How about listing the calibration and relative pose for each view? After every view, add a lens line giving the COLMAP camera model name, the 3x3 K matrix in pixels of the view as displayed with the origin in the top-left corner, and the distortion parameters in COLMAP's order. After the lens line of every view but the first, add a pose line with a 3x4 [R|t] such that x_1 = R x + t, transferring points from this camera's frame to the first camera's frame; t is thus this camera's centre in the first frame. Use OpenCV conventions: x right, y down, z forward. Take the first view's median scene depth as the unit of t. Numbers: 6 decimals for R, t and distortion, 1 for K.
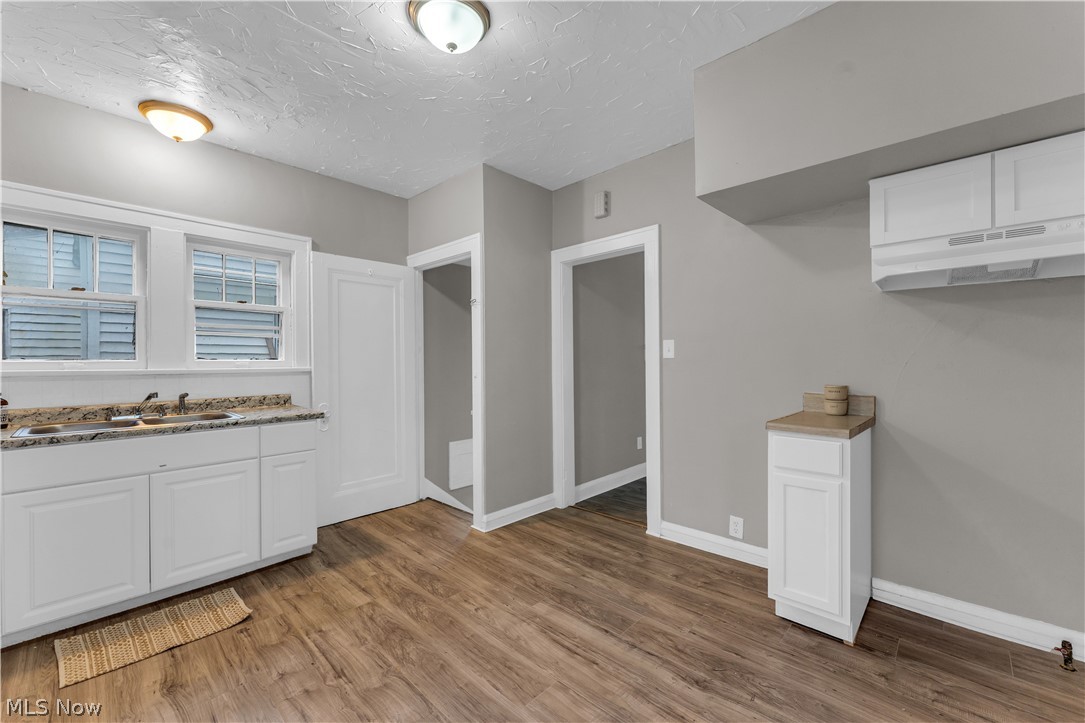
lens RADIAL K [[436.0, 0, 543.9], [0, 436.0, 355.1], [0, 0, 1]] dist [0.004632, 0.000344]
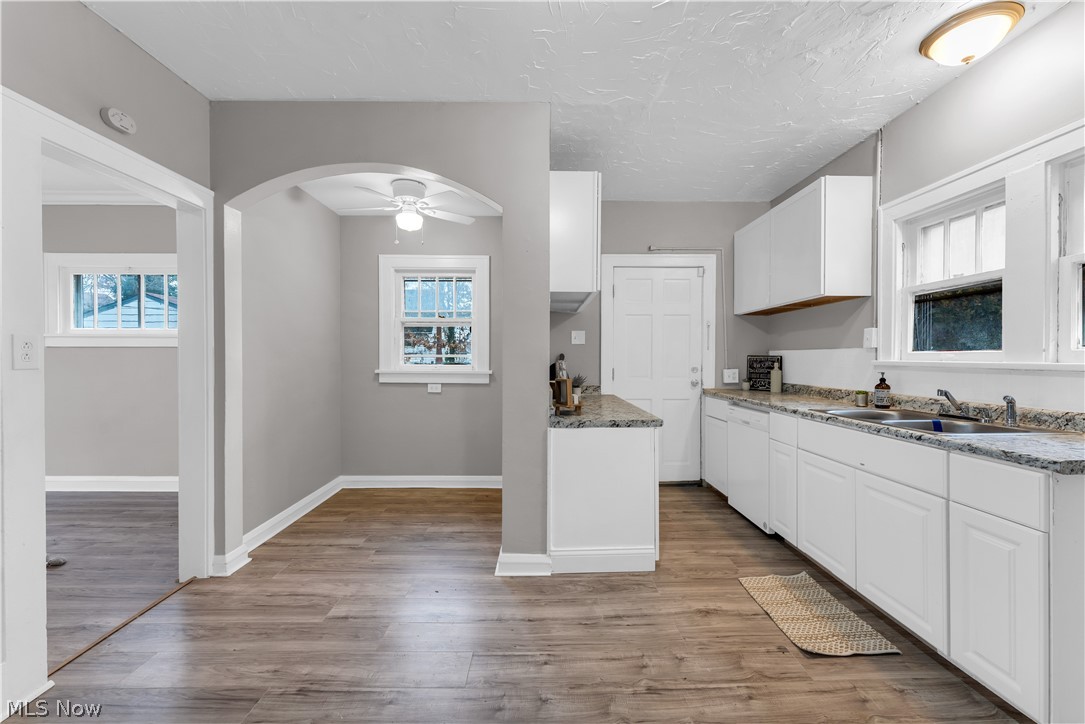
lens RADIAL K [[436.0, 0, 542.7], [0, 436.0, 362.5], [0, 0, 1]] dist [0.004632, 0.000344]
pose [[-0.713955, 0.015317, -0.700024, 0.300281], [0.014037, 0.999873, 0.007562, 0.020845], [0.700051, -0.004427, -0.714079, 1.332519]]
